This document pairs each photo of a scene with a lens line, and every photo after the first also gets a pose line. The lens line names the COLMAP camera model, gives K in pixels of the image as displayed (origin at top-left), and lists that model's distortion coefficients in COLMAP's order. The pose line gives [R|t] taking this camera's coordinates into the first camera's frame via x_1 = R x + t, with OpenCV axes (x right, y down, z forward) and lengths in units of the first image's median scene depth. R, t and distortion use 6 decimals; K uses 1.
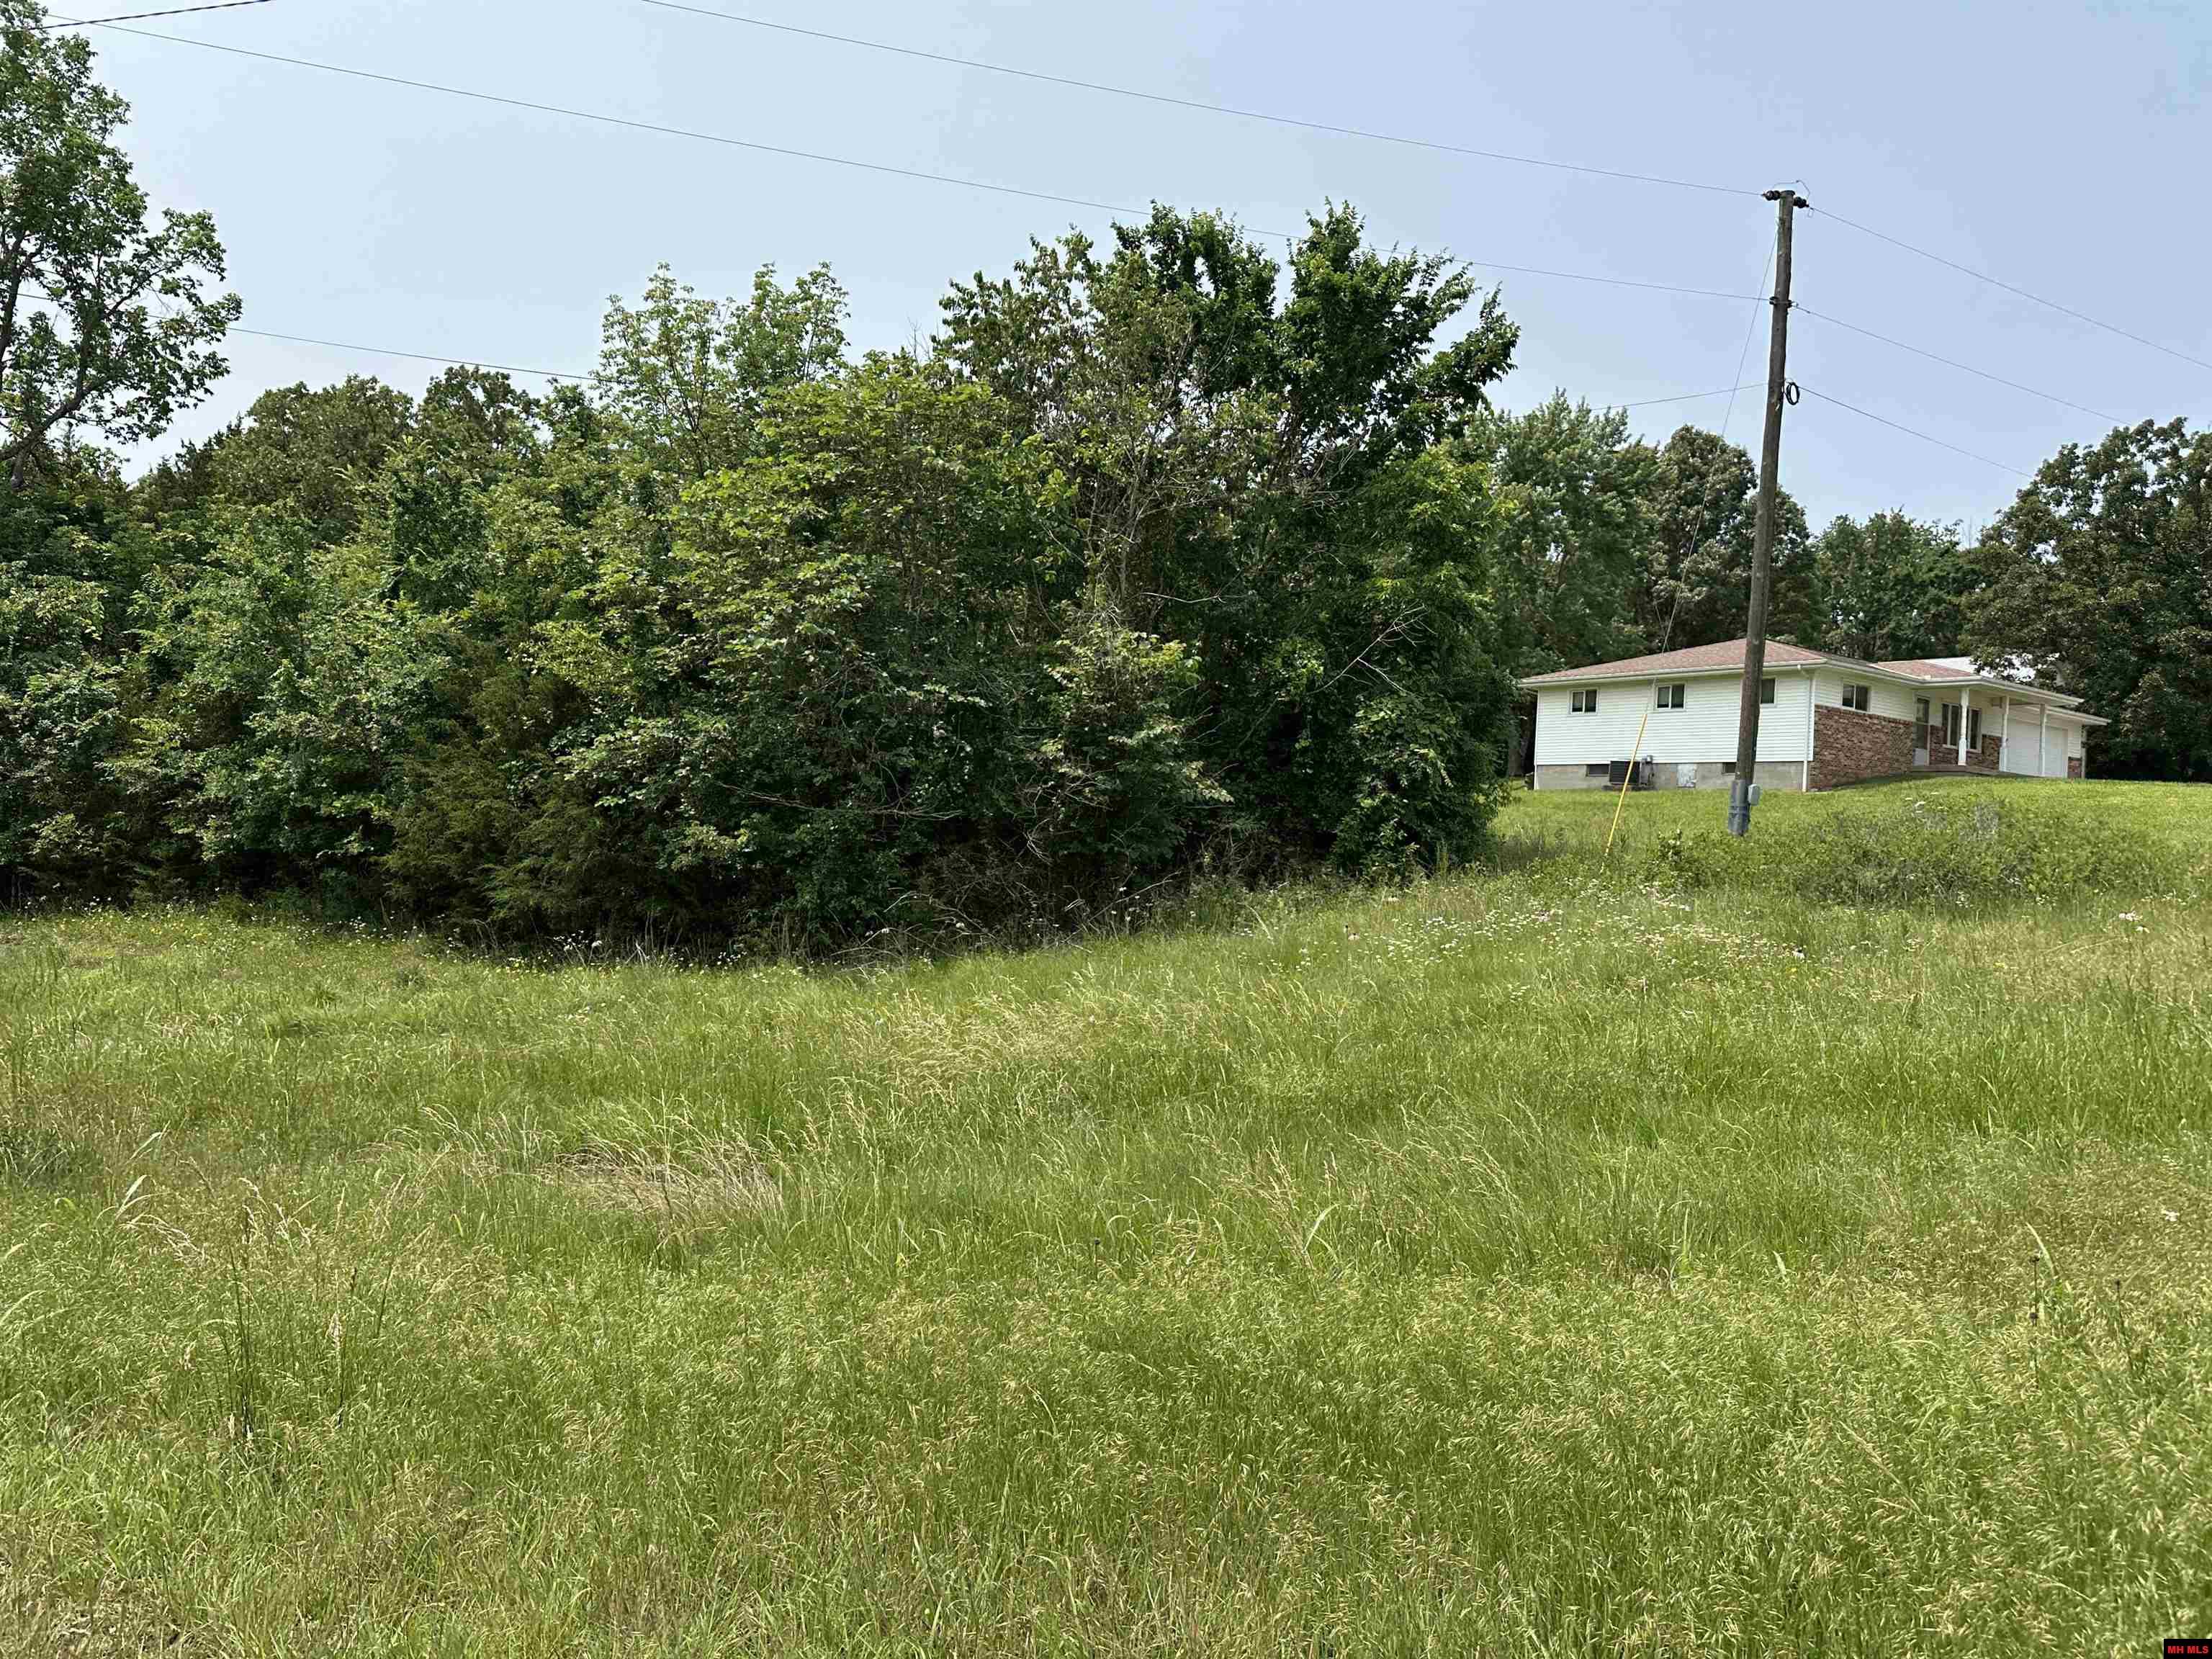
lens RADIAL K [[1535.7, 0, 1117.5], [0, 1535.7, 841.8], [0, 0, 1]] dist [0.062231, -0.063872]
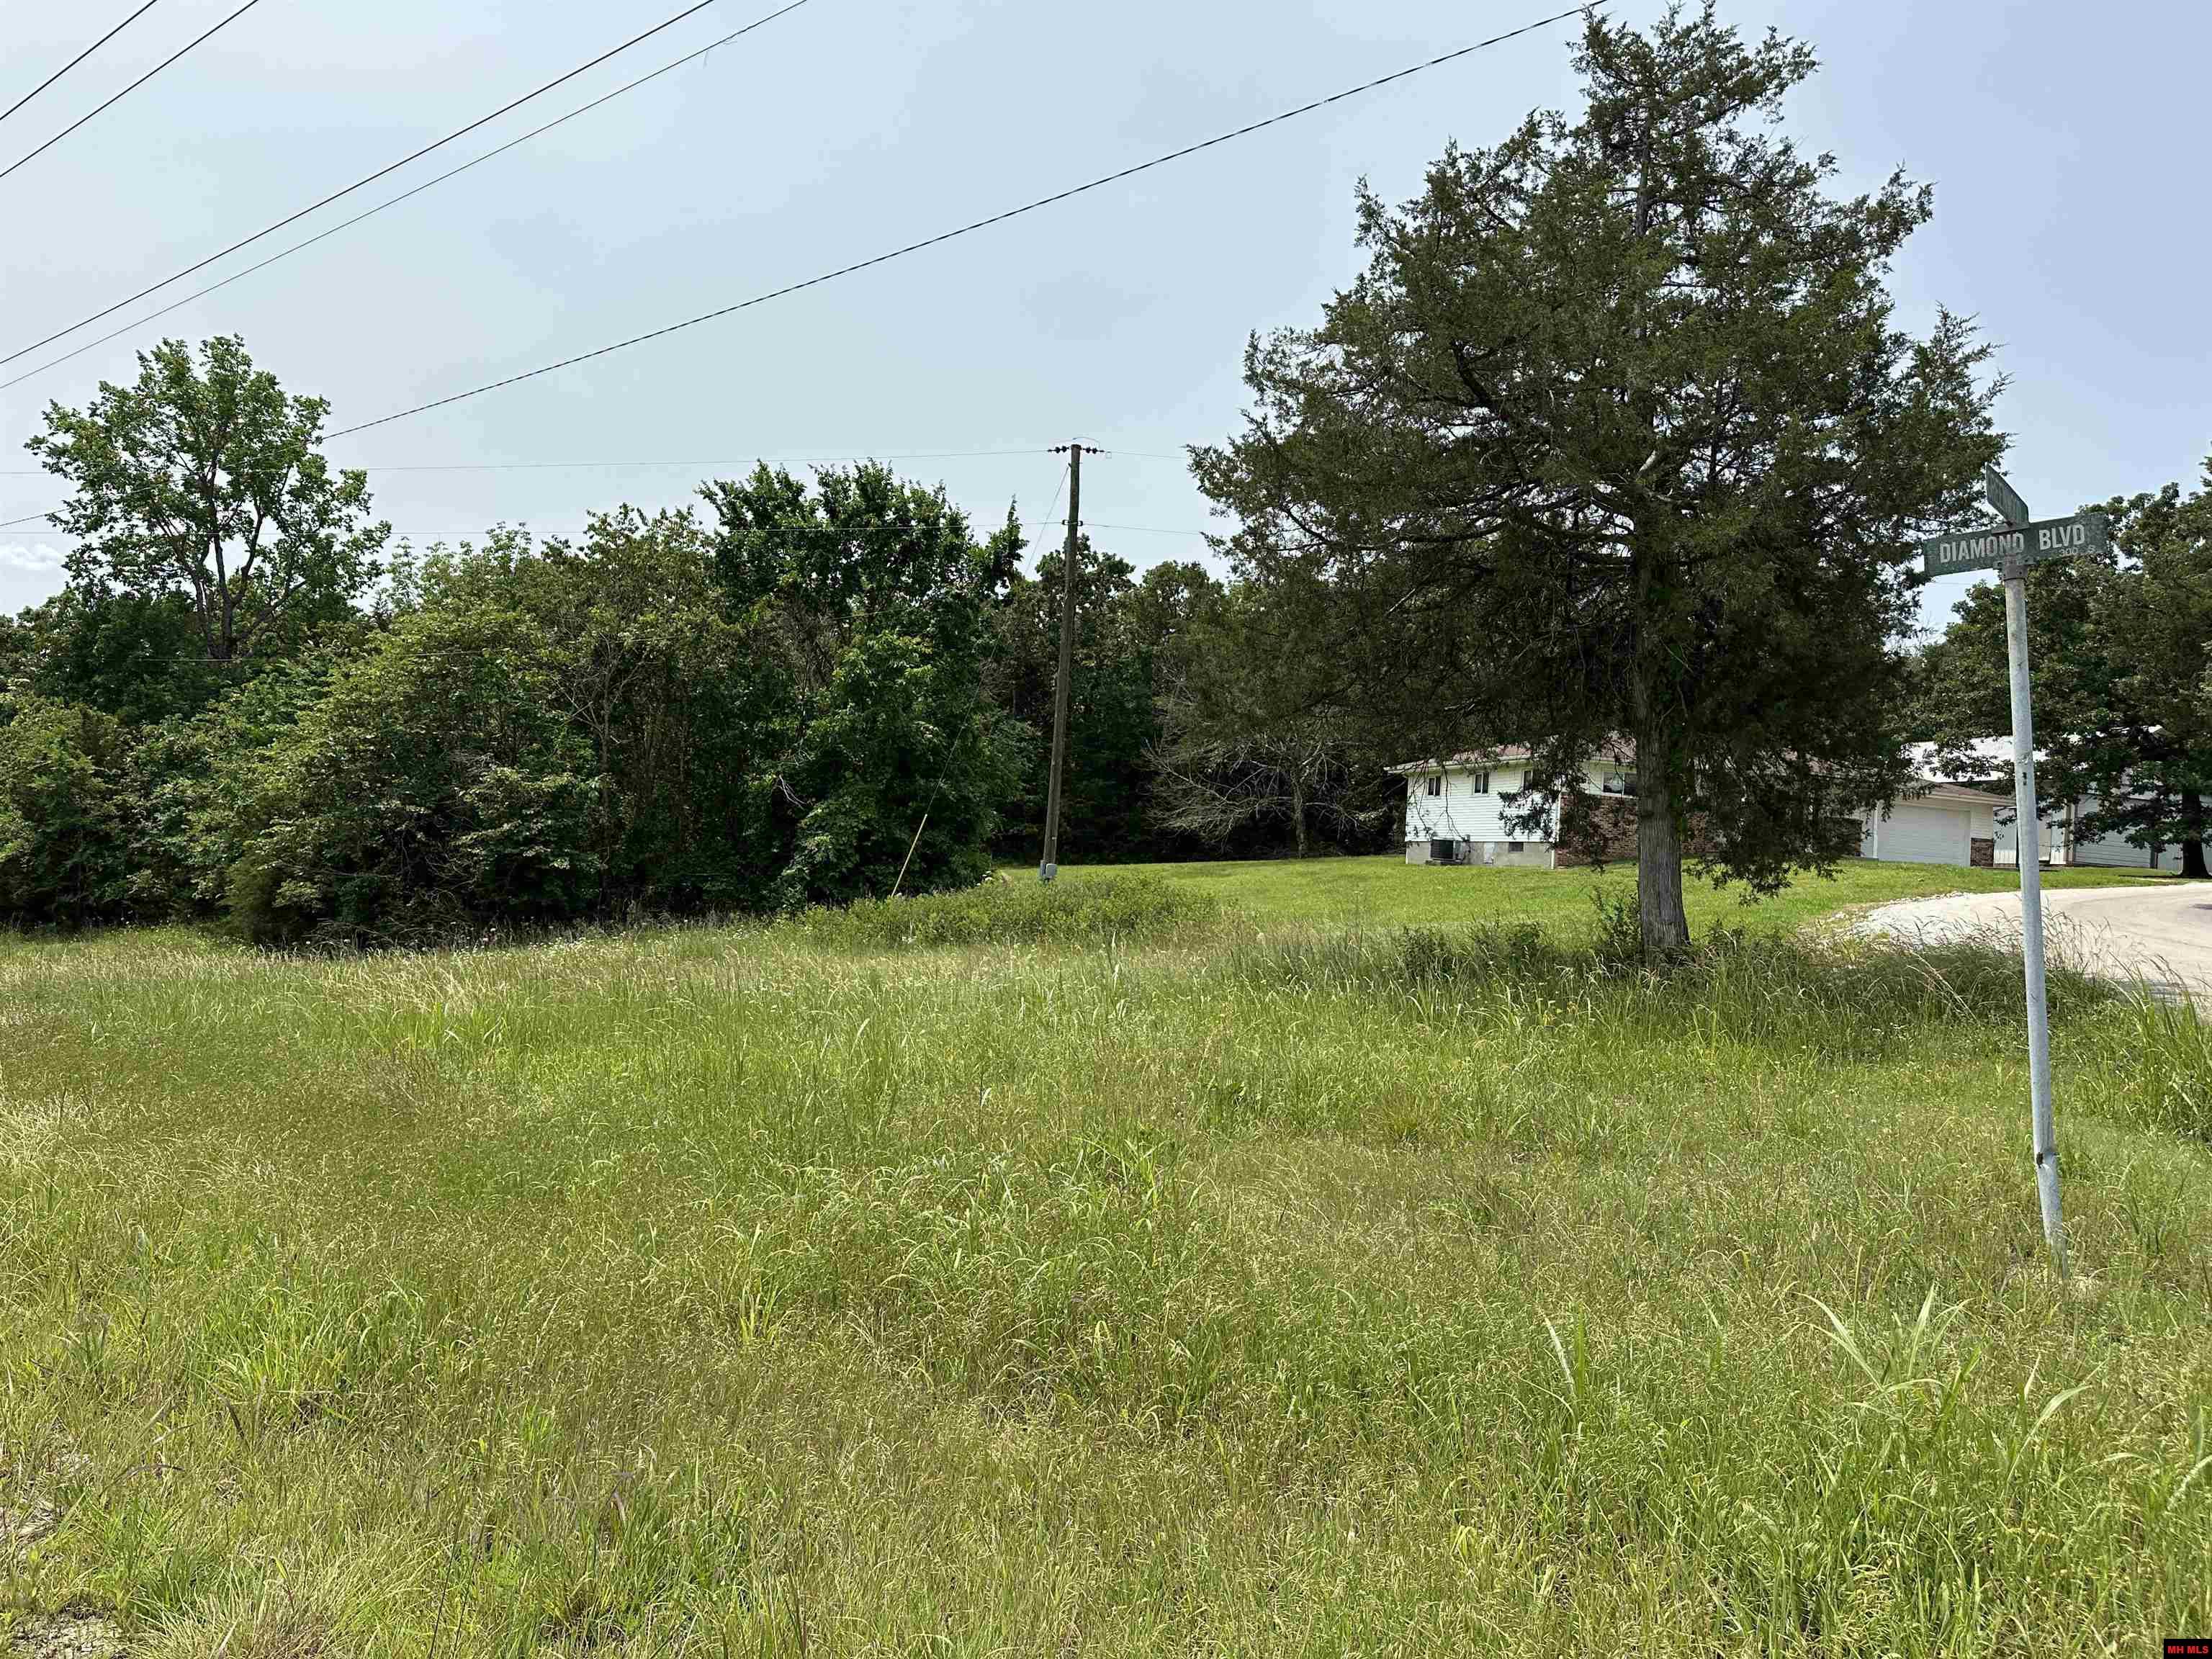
lens RADIAL K [[1535.7, 0, 1114.7], [0, 1535.7, 828.9], [0, 0, 1]] dist [0.062231, -0.063872]
pose [[0.955125, 0.004871, -0.296164, 0.524325], [-0.019635, 0.998707, -0.046898, -0.002565], [0.295552, 0.050609, 0.953985, -0.187114]]
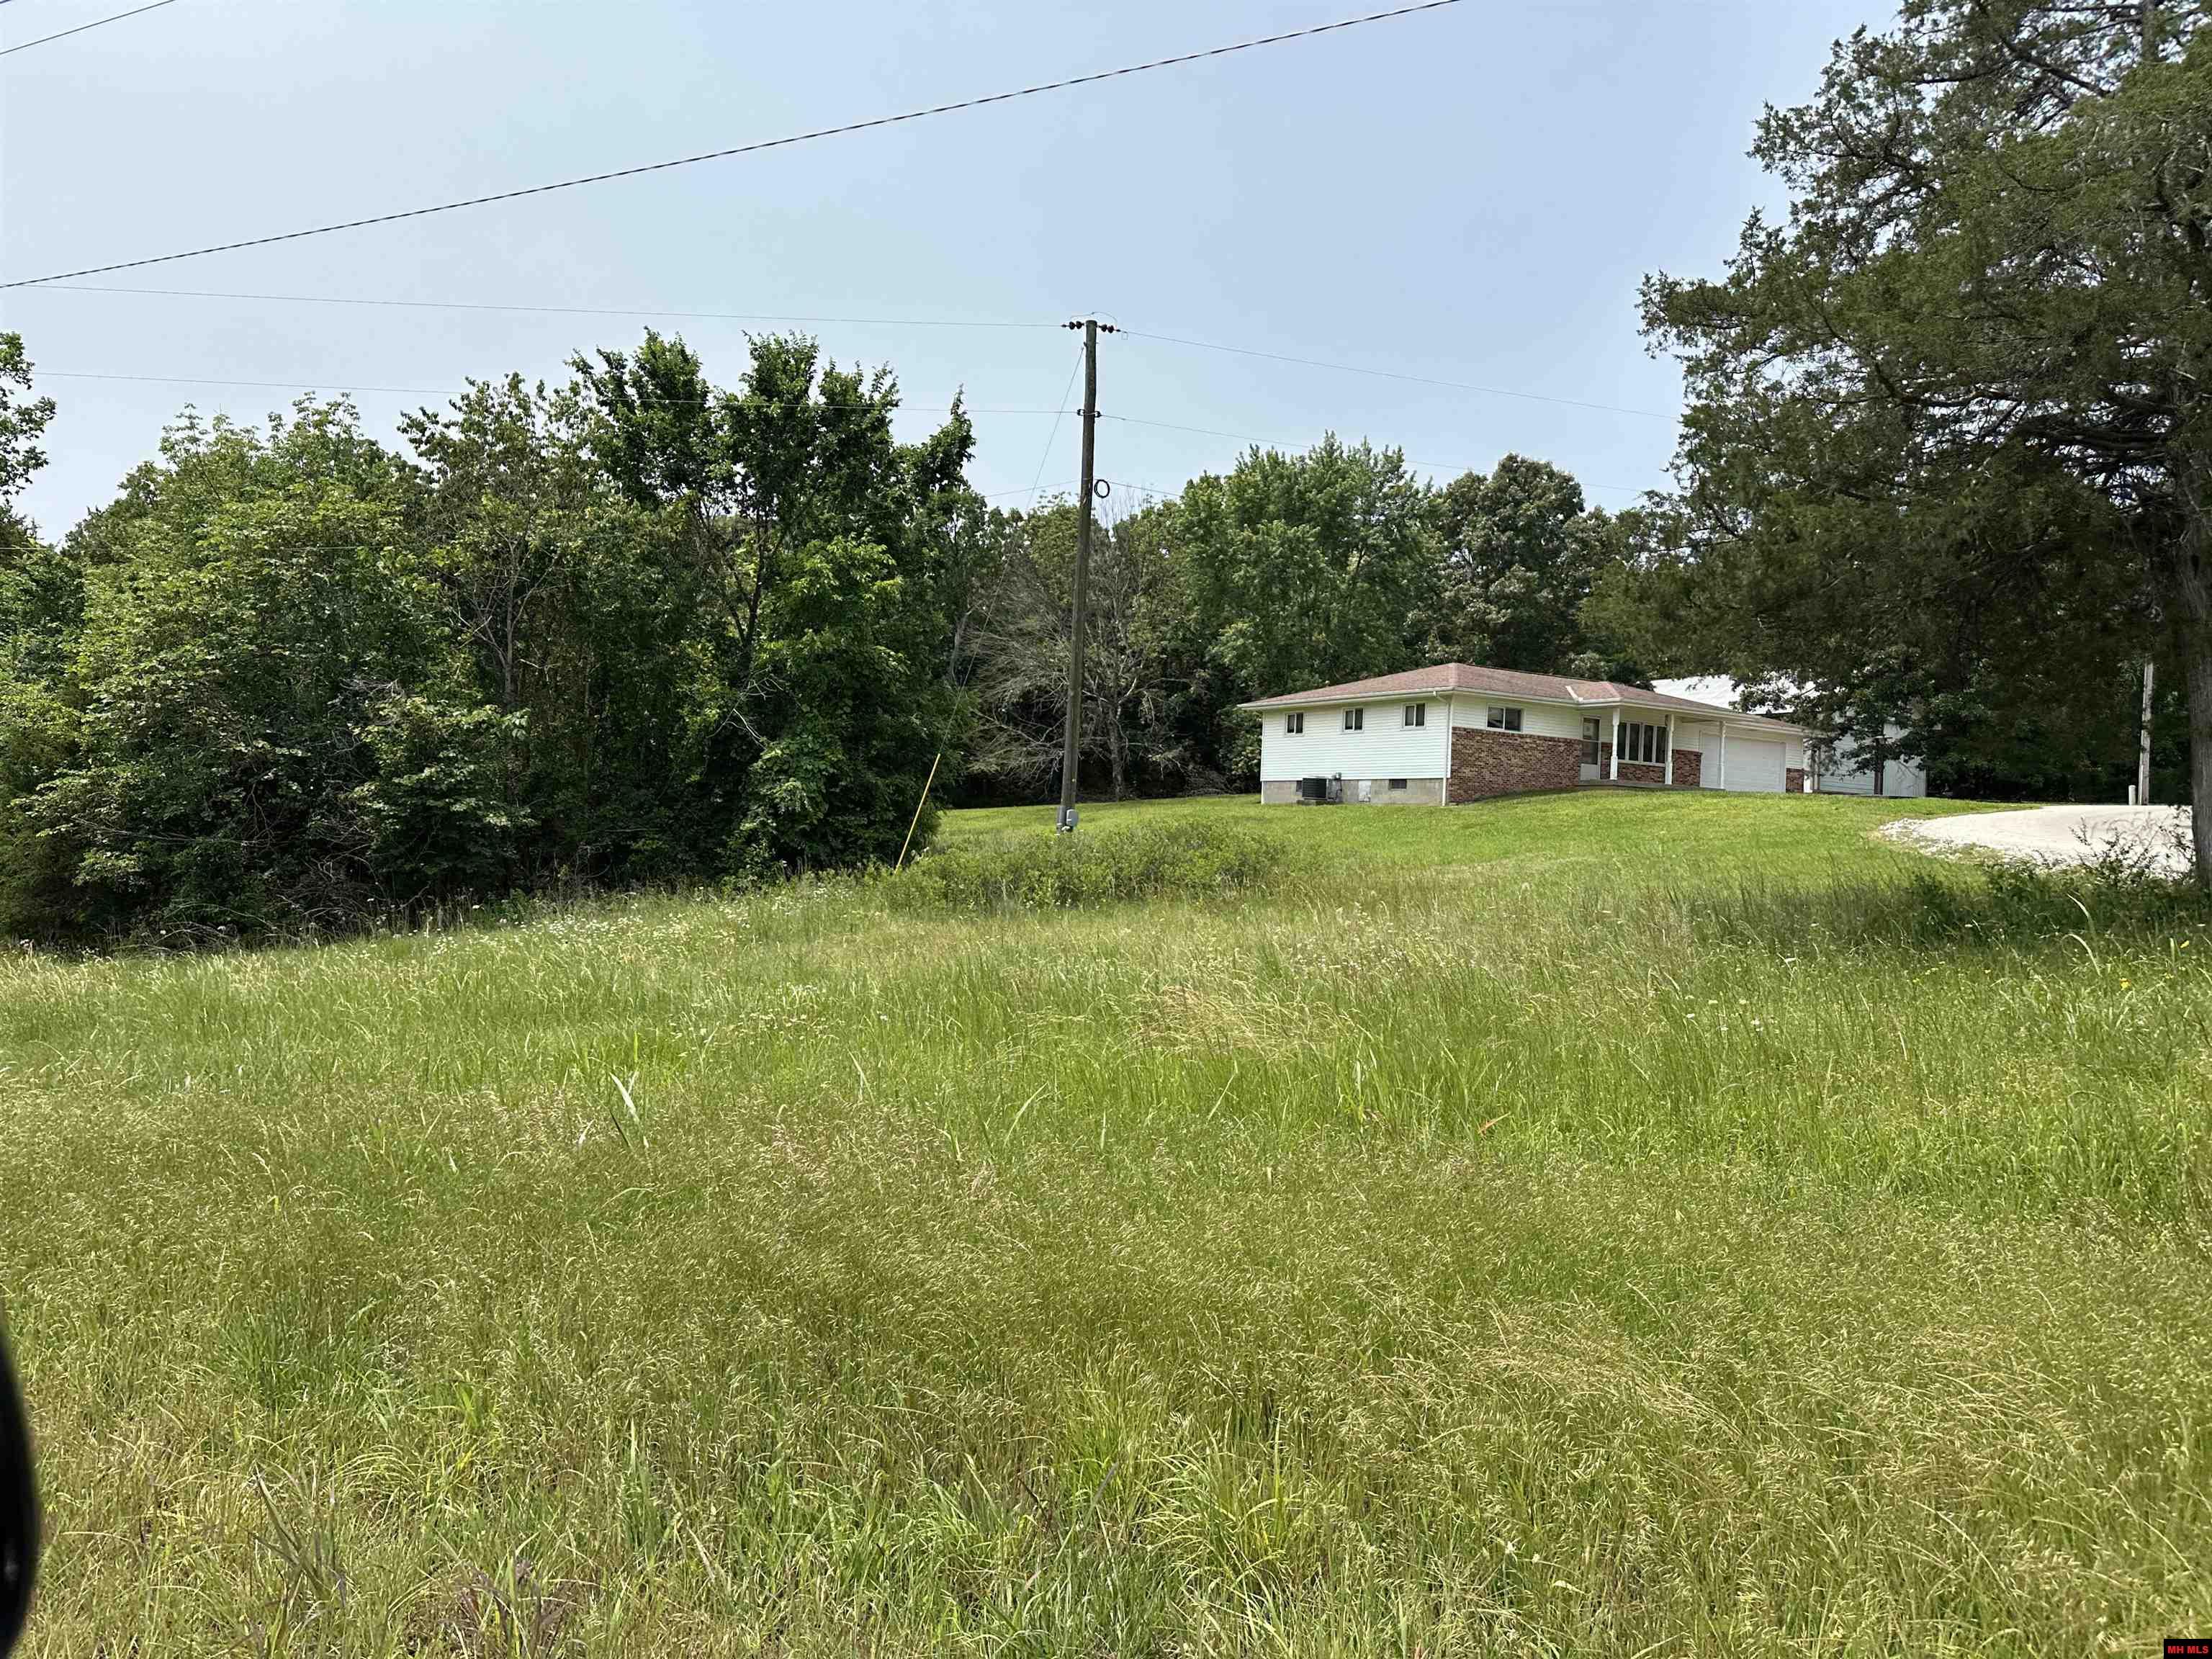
lens RADIAL K [[1535.7, 0, 1117.9], [0, 1535.7, 836.3], [0, 0, 1]] dist [0.062231, -0.063872]
pose [[0.997771, -0.006945, -0.066365, 0.314874], [0.006397, 0.999944, -0.008463, -0.002818], [0.066420, 0.008020, 0.997760, -0.123259]]
